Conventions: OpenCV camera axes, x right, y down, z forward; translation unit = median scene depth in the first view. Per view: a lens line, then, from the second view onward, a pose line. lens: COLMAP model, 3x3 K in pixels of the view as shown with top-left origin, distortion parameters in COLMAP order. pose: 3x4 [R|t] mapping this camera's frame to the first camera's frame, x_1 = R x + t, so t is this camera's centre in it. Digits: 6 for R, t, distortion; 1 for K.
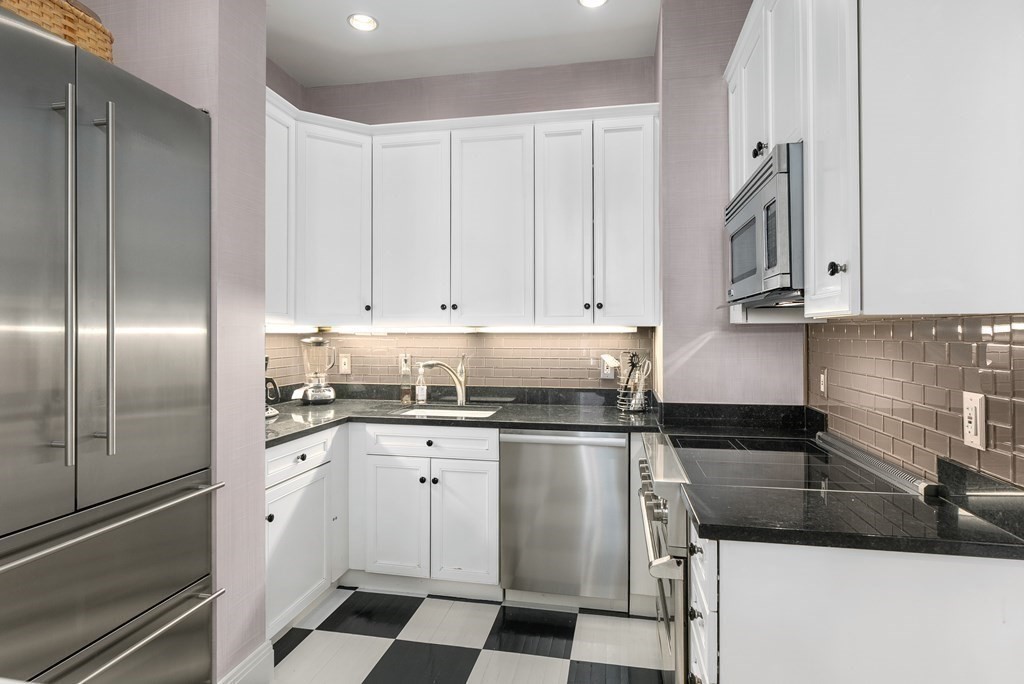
lens RADIAL K [[520.9, 0, 519.4], [0, 520.9, 341.1], [0, 0, 1]] dist [0.001807, 0.000322]
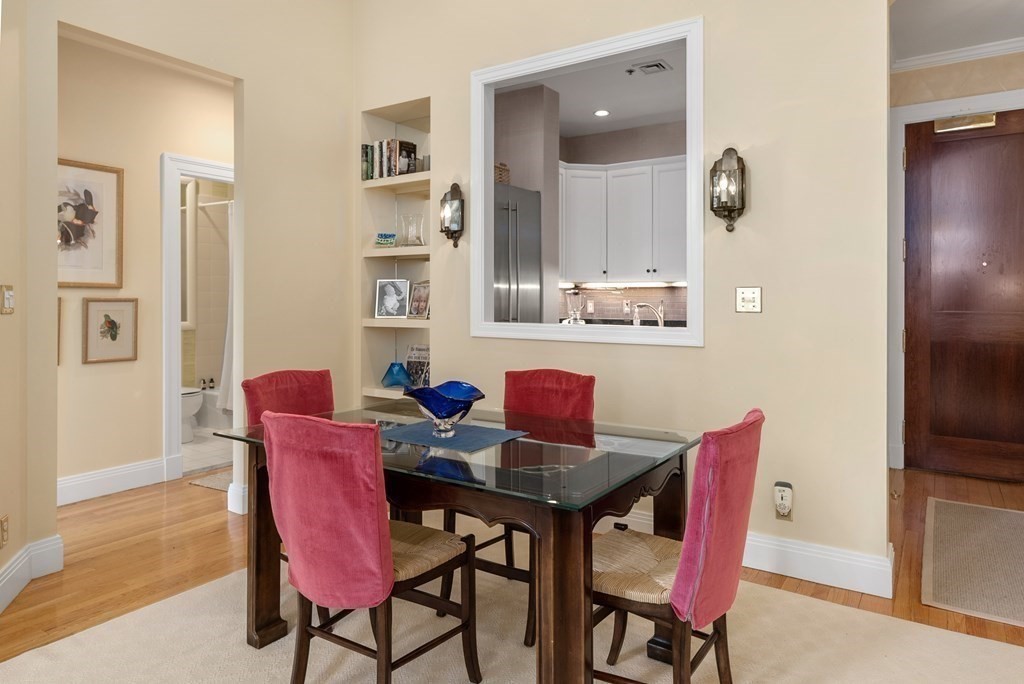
lens RADIAL K [[641.0, 0, 531.5], [0, 641.0, 301.4], [0, 0, 1]] dist [0.010301, 0.002069]
pose [[0.927365, -0.002278, -0.374150, 0.254649], [0.003511, 0.999990, 0.002614, 0.022981], [0.374140, -0.003738, 0.927365, -0.969356]]
